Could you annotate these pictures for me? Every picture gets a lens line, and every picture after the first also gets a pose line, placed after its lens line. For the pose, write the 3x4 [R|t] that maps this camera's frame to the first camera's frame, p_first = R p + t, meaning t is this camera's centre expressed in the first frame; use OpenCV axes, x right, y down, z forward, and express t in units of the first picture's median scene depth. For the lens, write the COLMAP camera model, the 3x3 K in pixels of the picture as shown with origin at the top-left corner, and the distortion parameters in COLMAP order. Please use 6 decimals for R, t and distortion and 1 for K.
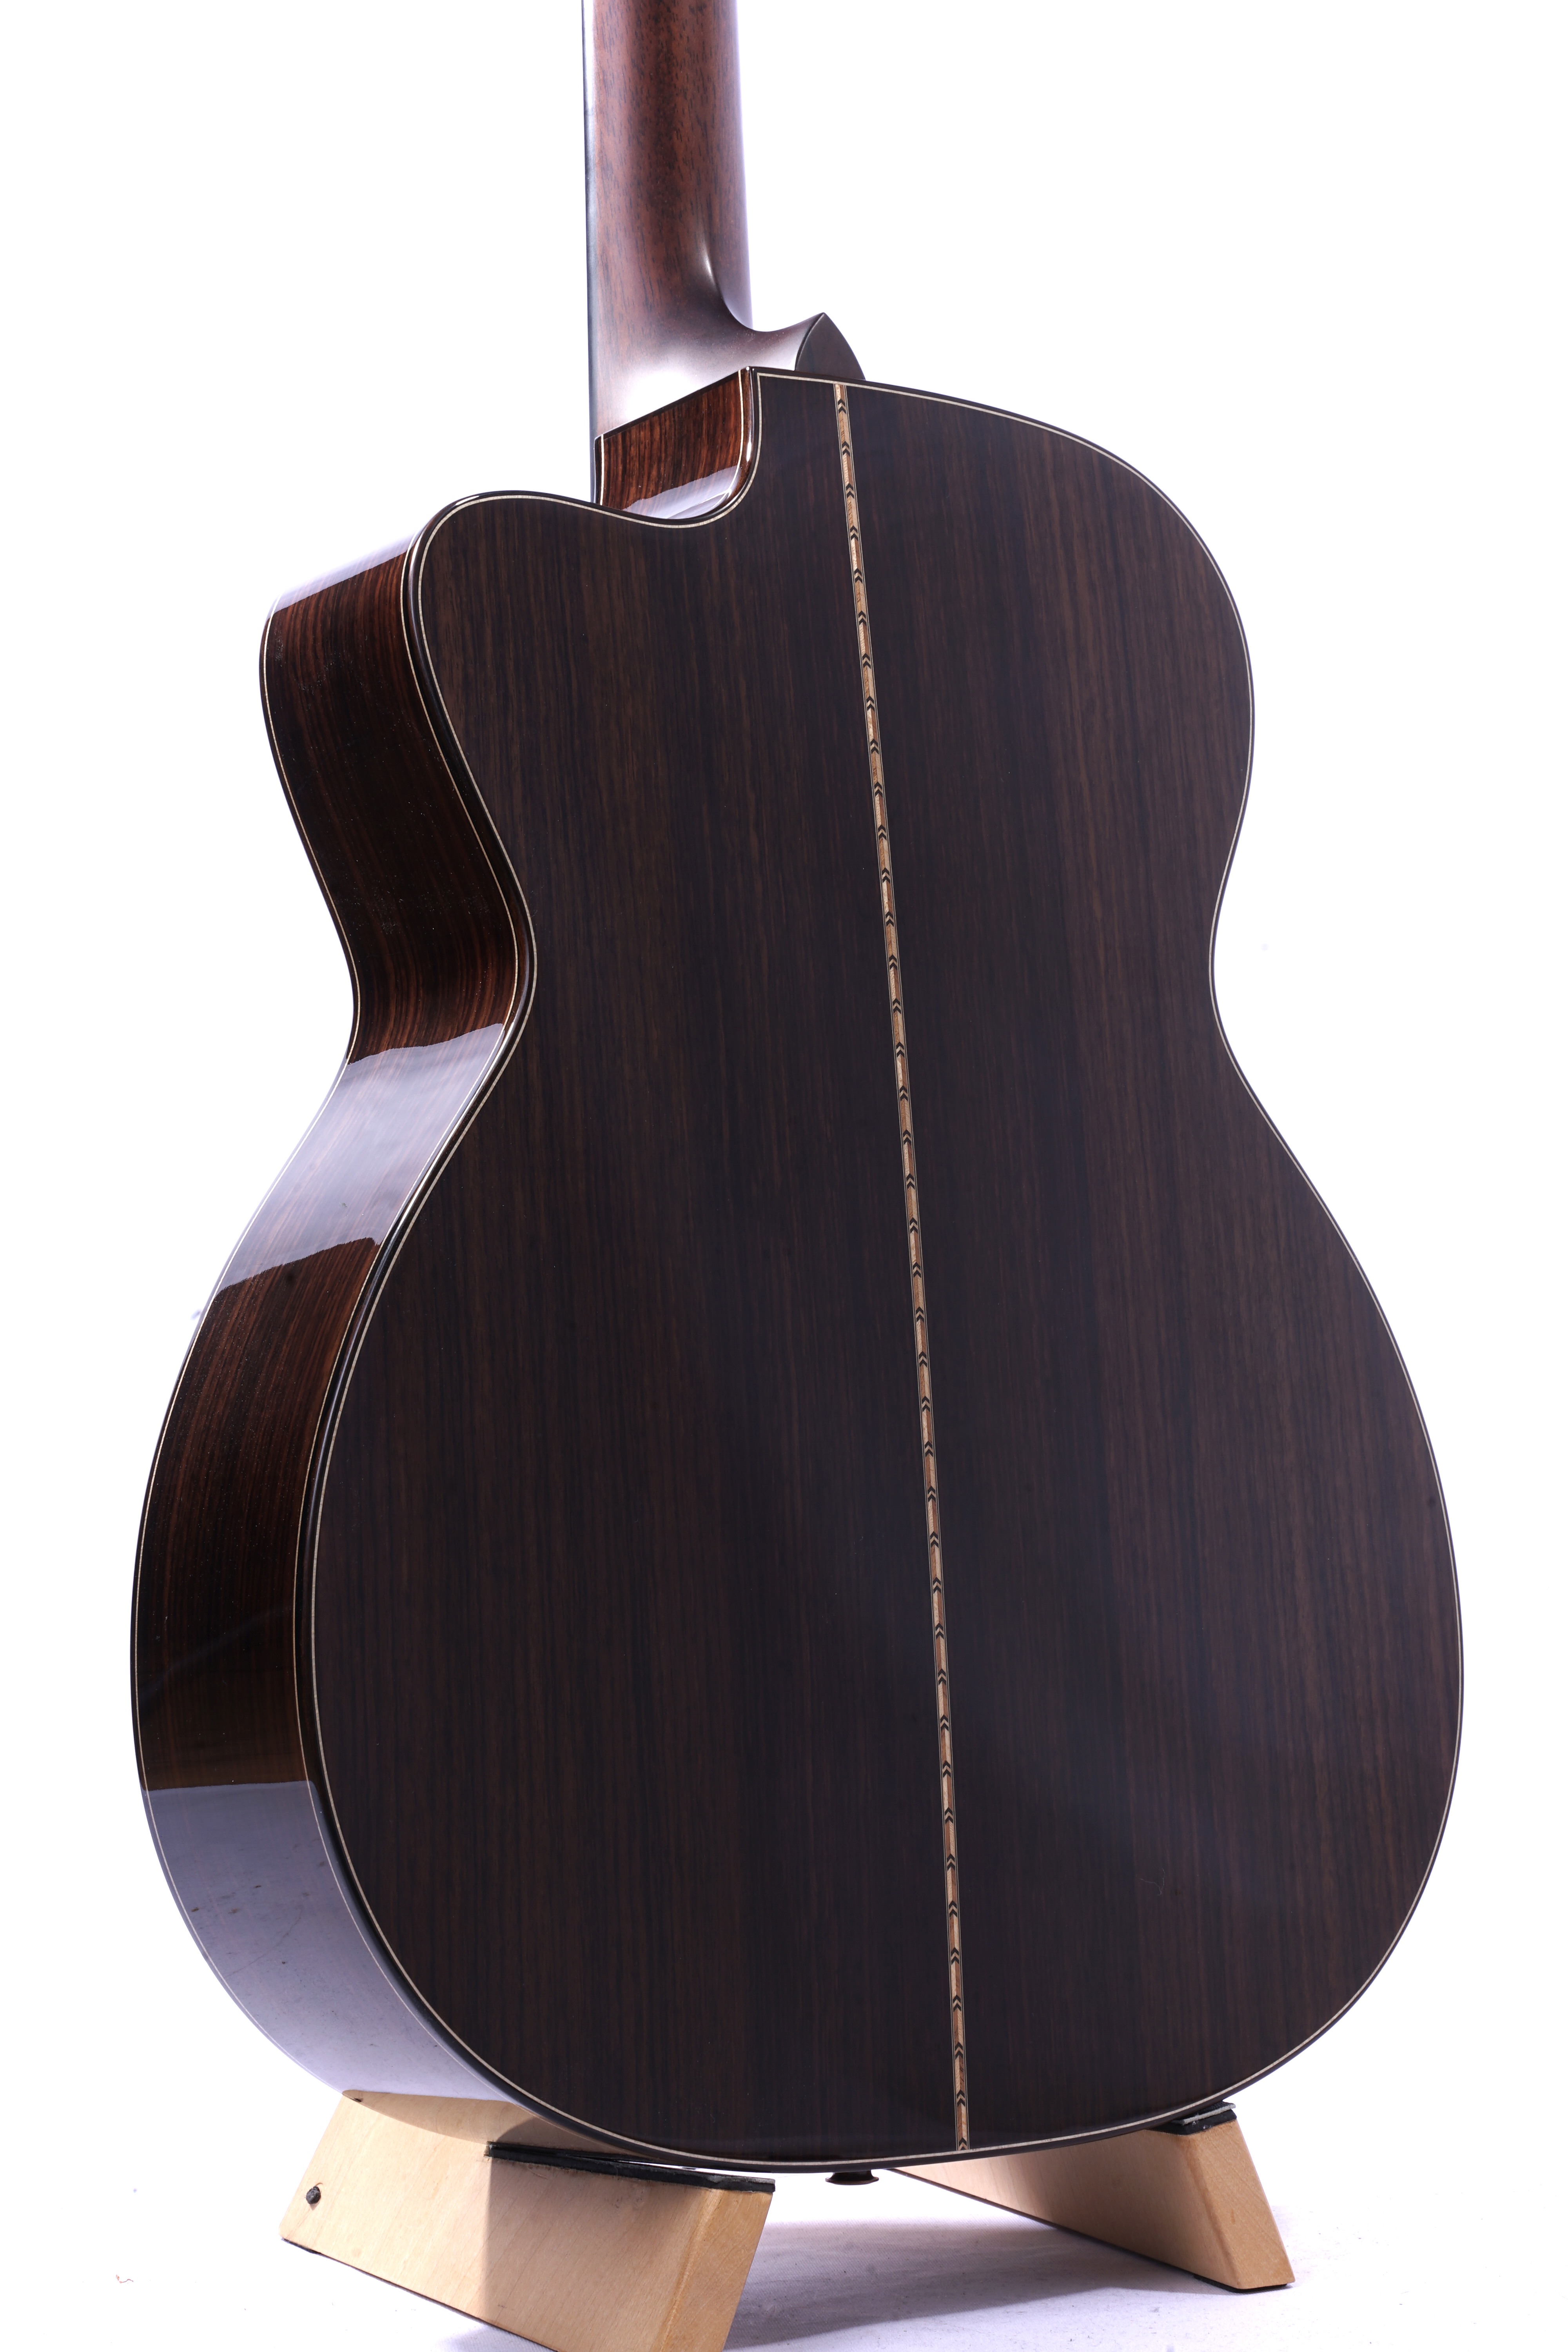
lens RADIAL K [[4748.9, 0, 782.4], [0, 4748.9, 1175.6], [0, 0, 1]] dist [0.307387, 0.000000]
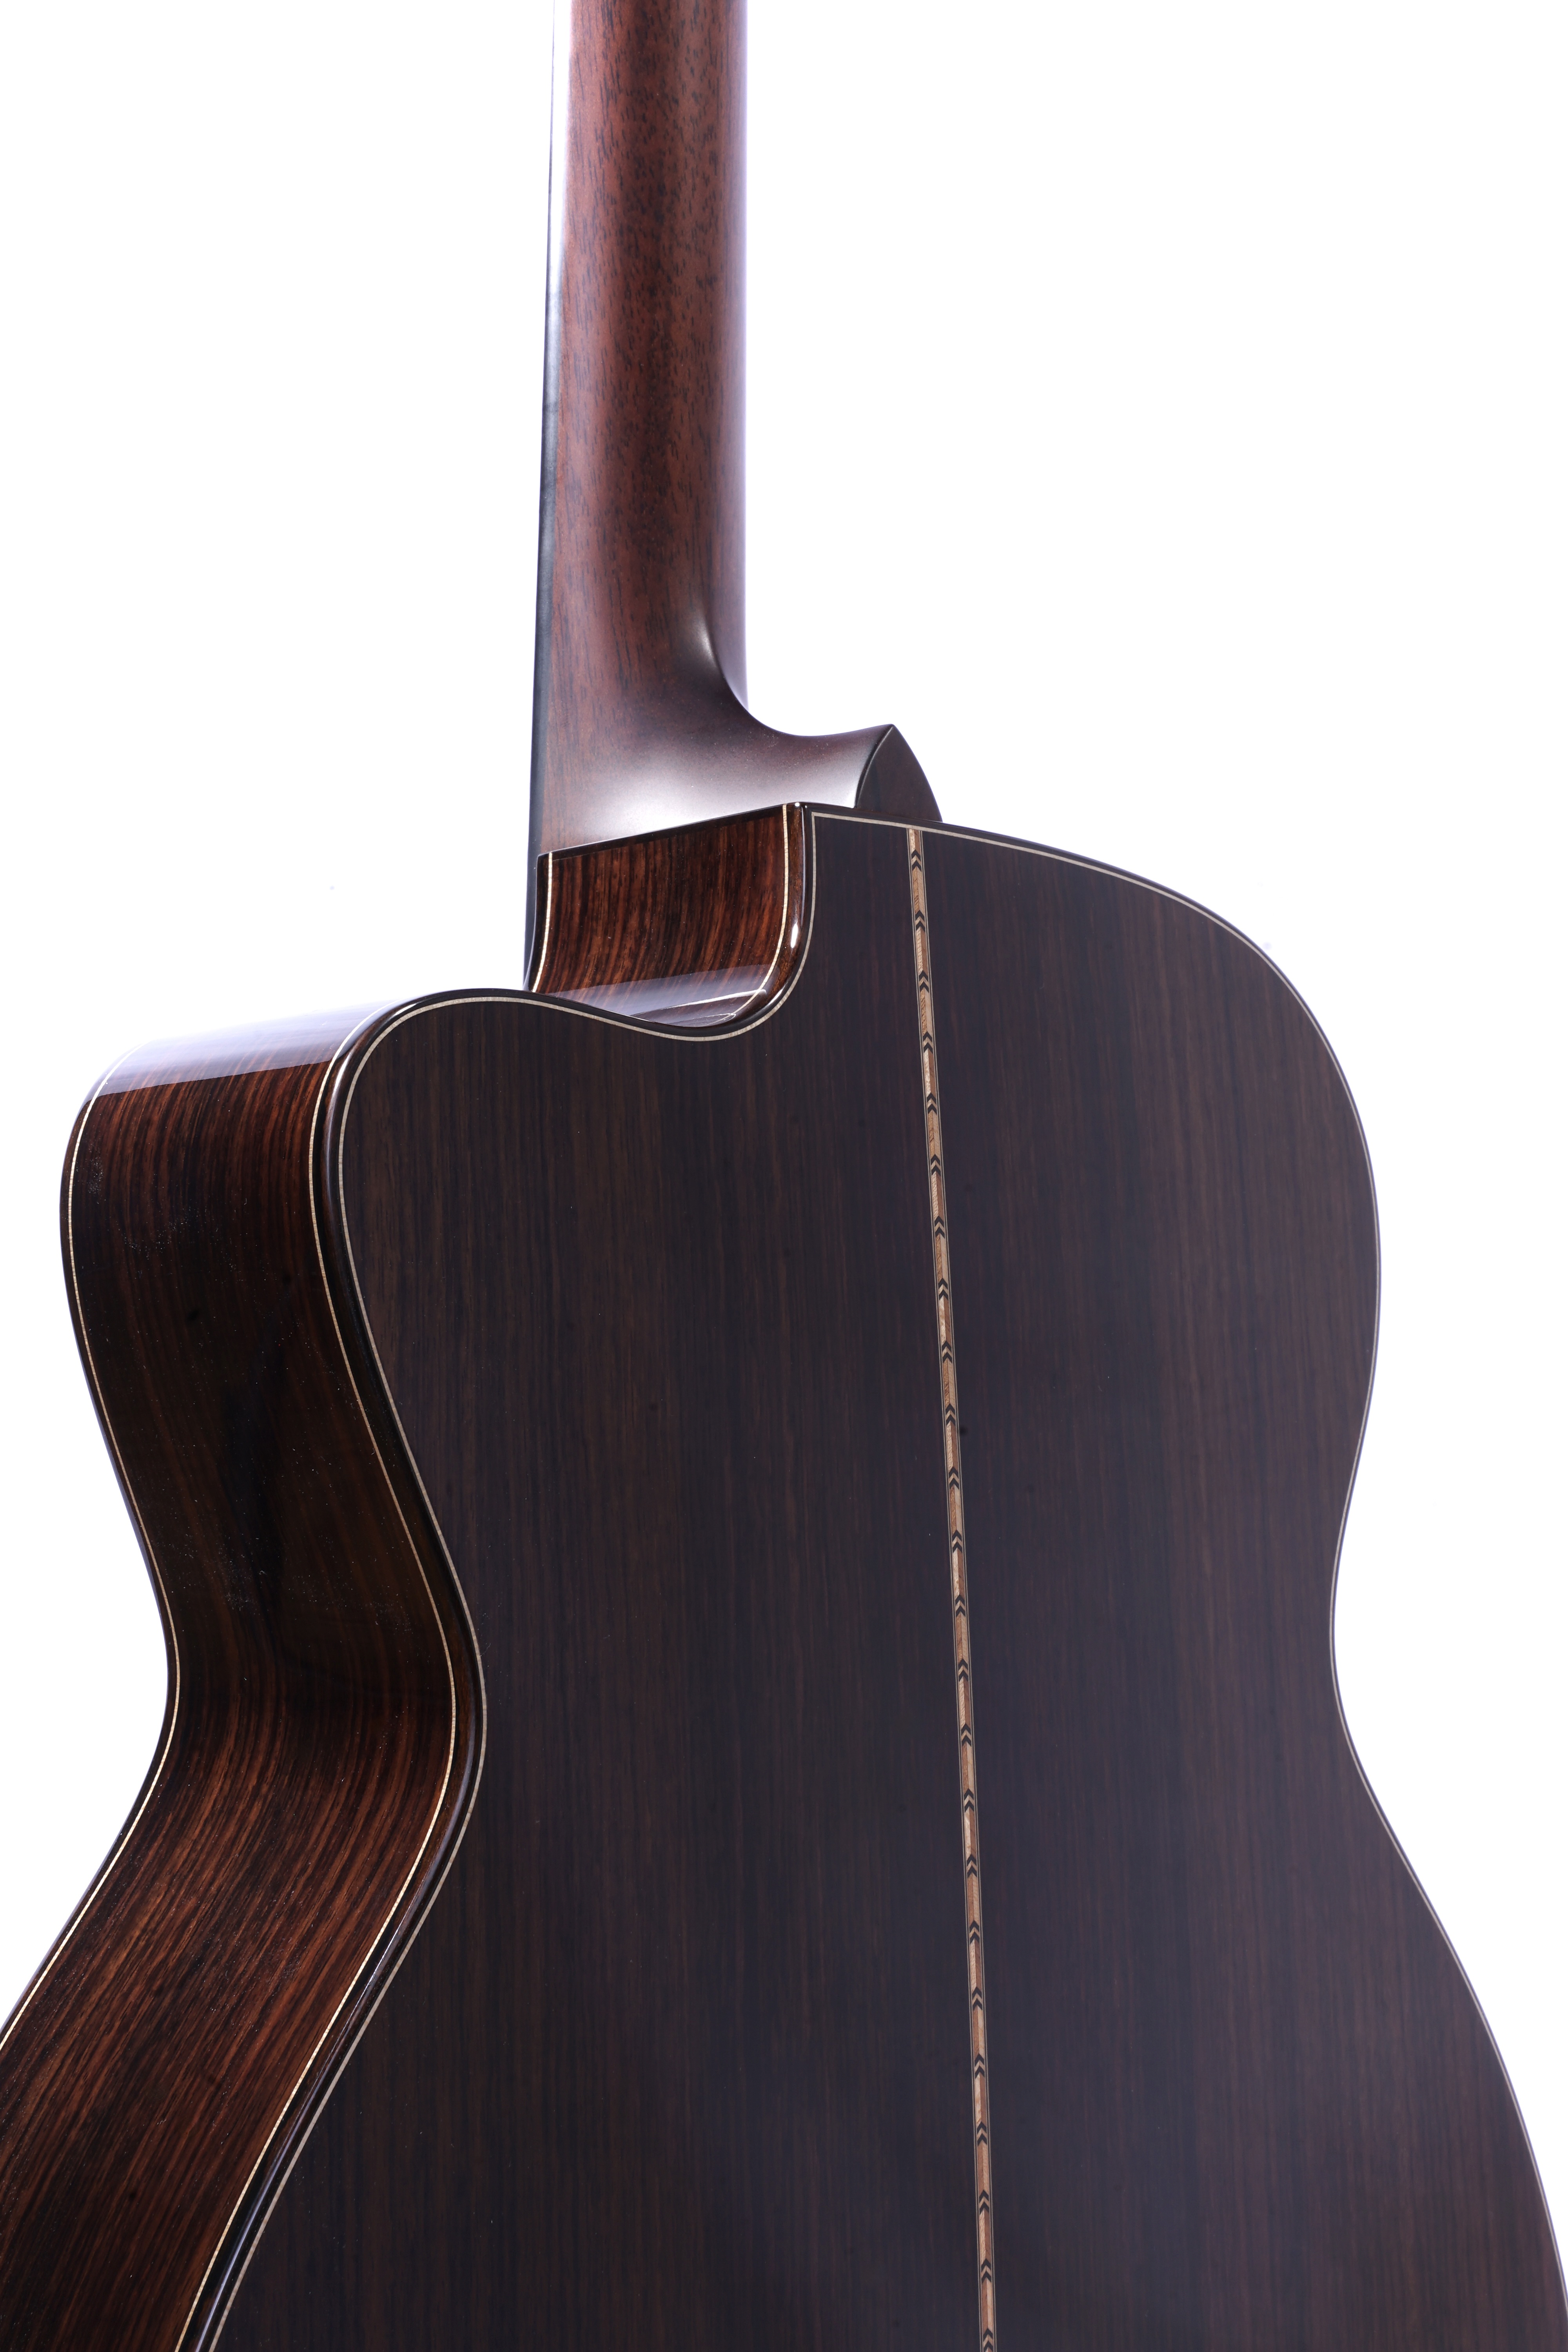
lens RADIAL K [[3558.2, 0, 784.1], [0, 3558.2, 1176.3], [0, 0, 1]] dist [0.134082, 0.000000]
pose [[0.987956, 0.056864, 0.143908, -0.081261], [-0.060274, 0.997992, 0.019444, -0.124579], [-0.142513, -0.027884, 0.989400, 0.484824]]
